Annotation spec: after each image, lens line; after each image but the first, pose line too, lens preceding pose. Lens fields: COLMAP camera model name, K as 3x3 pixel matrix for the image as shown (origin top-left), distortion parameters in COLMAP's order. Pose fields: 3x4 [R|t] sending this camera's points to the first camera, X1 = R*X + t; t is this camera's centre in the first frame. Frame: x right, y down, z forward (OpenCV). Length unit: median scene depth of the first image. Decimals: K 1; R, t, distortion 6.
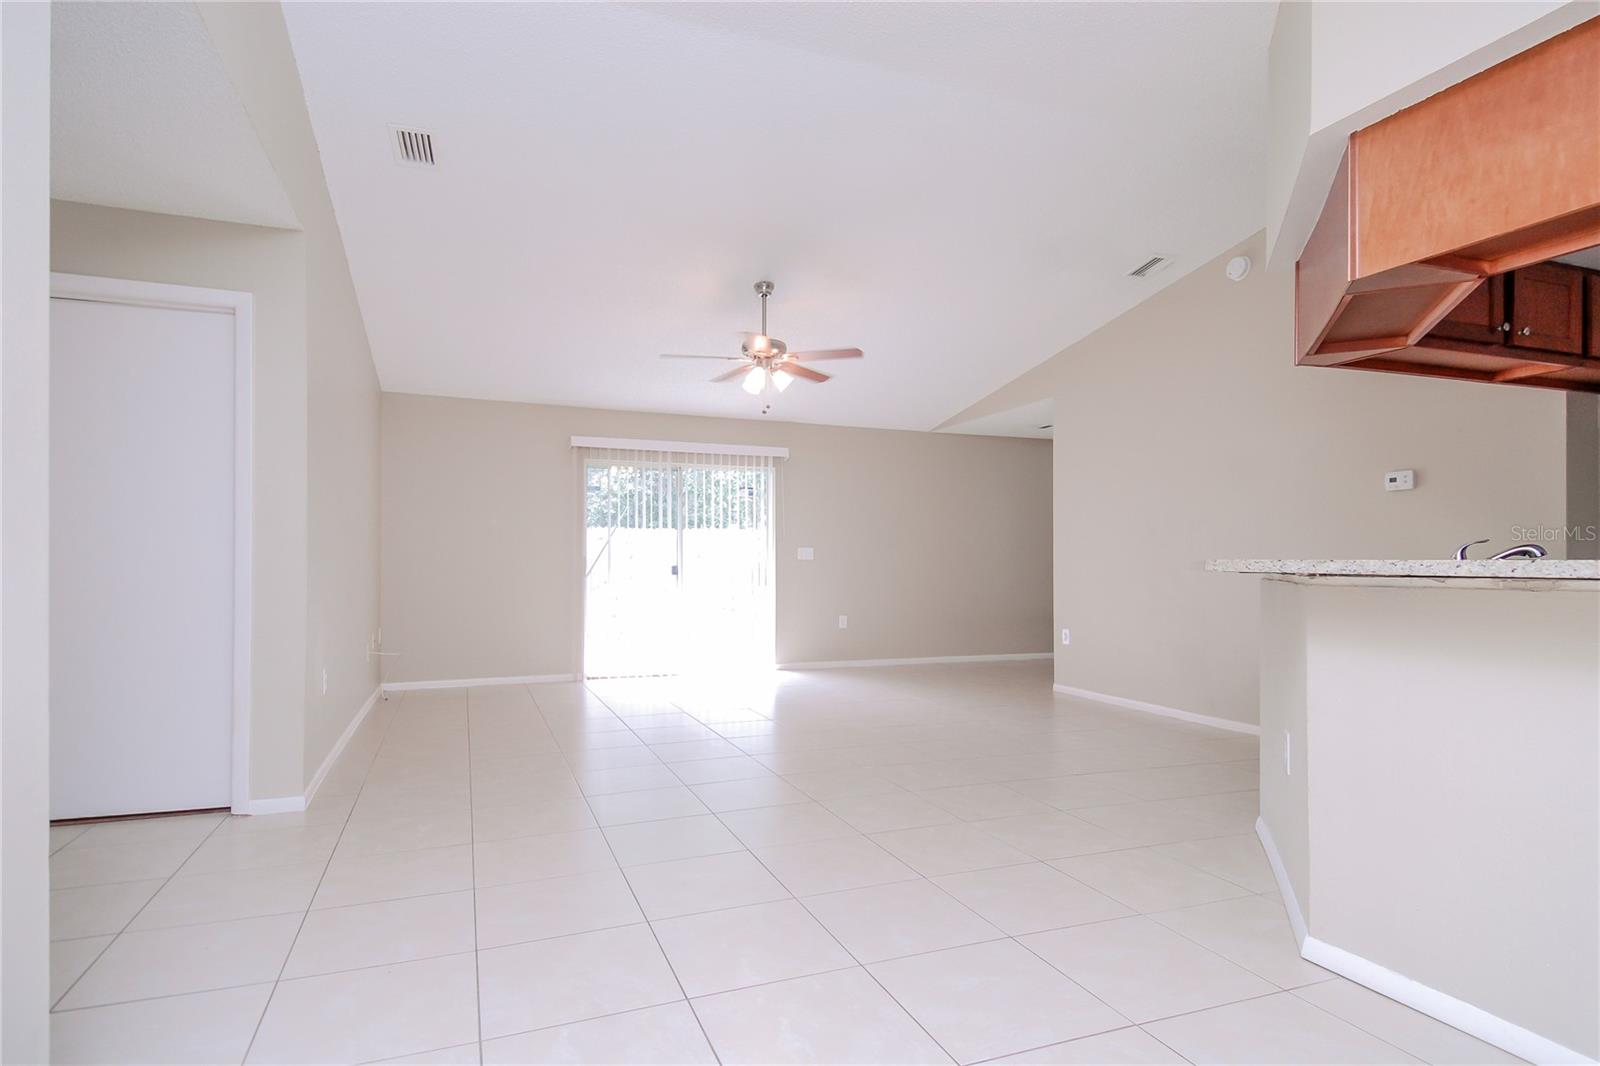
lens RADIAL K [[901.5, 0, 803.4], [0, 901.5, 571.8], [0, 0, 1]] dist [-0.047048, -0.001129]
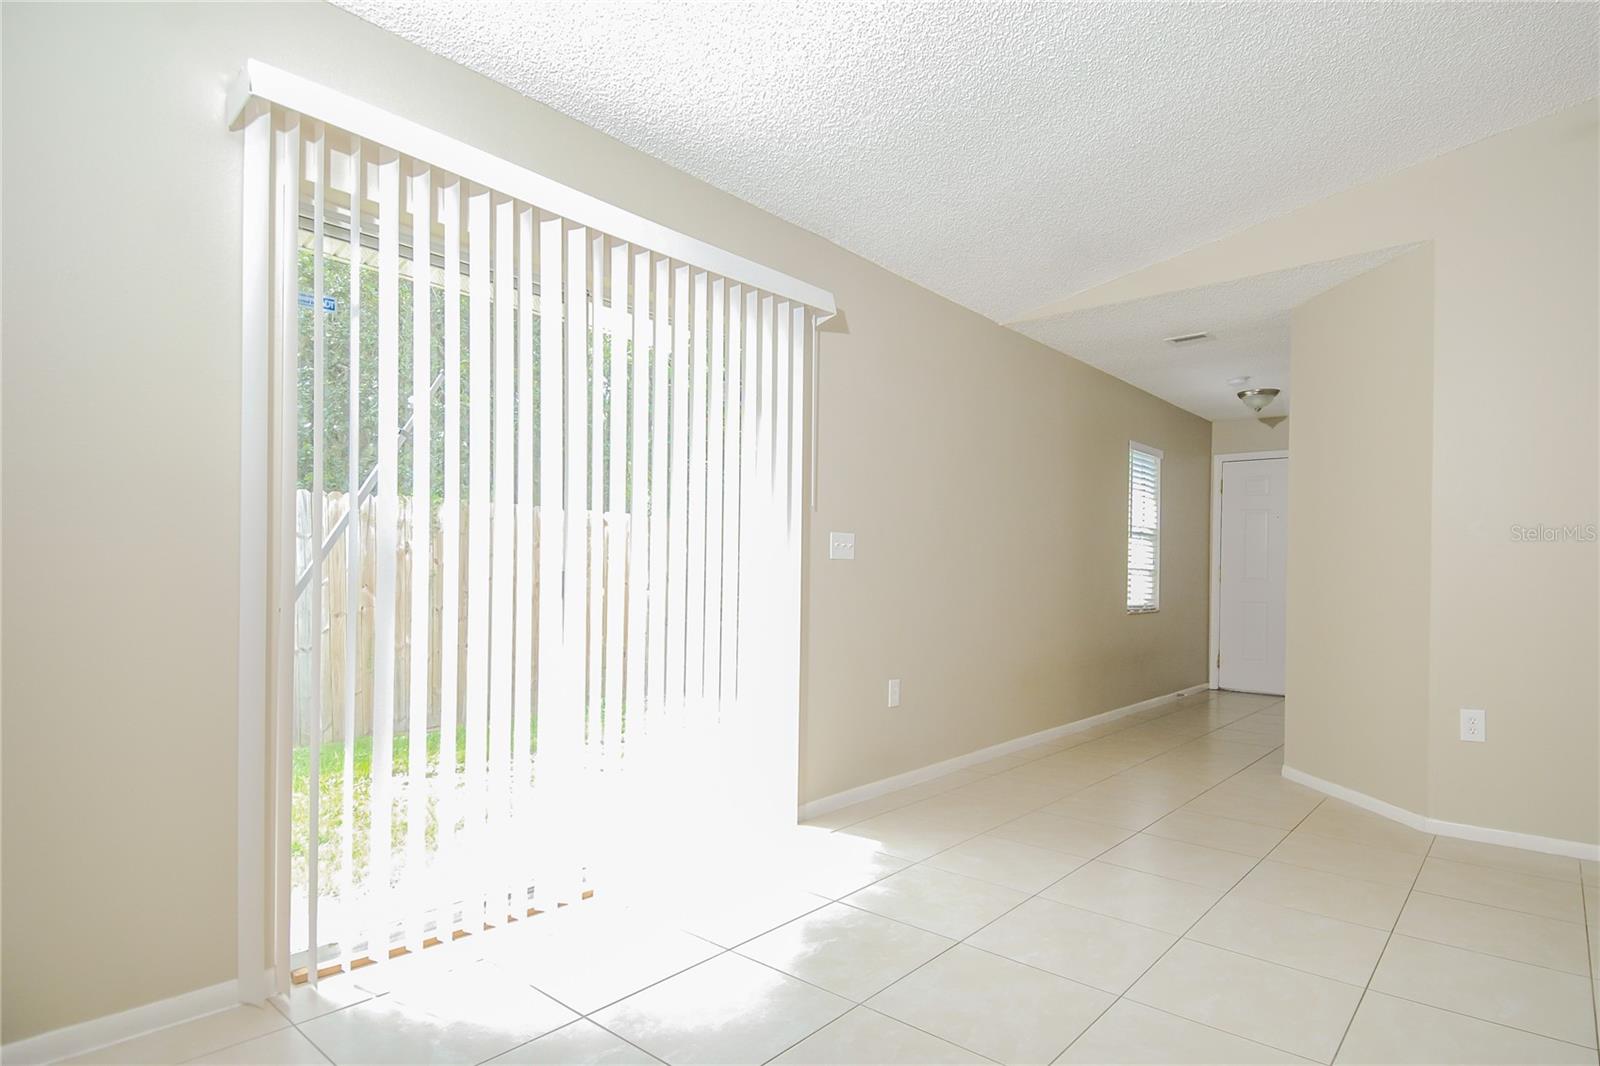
lens RADIAL K [[901.5, 0, 803.4], [0, 901.5, 571.8], [0, 0, 1]] dist [-0.047048, -0.001129]
pose [[0.867954, 0.019727, 0.496252, -0.253976], [-0.018801, 0.999800, -0.006859, -0.003229], [-0.496288, -0.003377, 0.868151, 0.684824]]
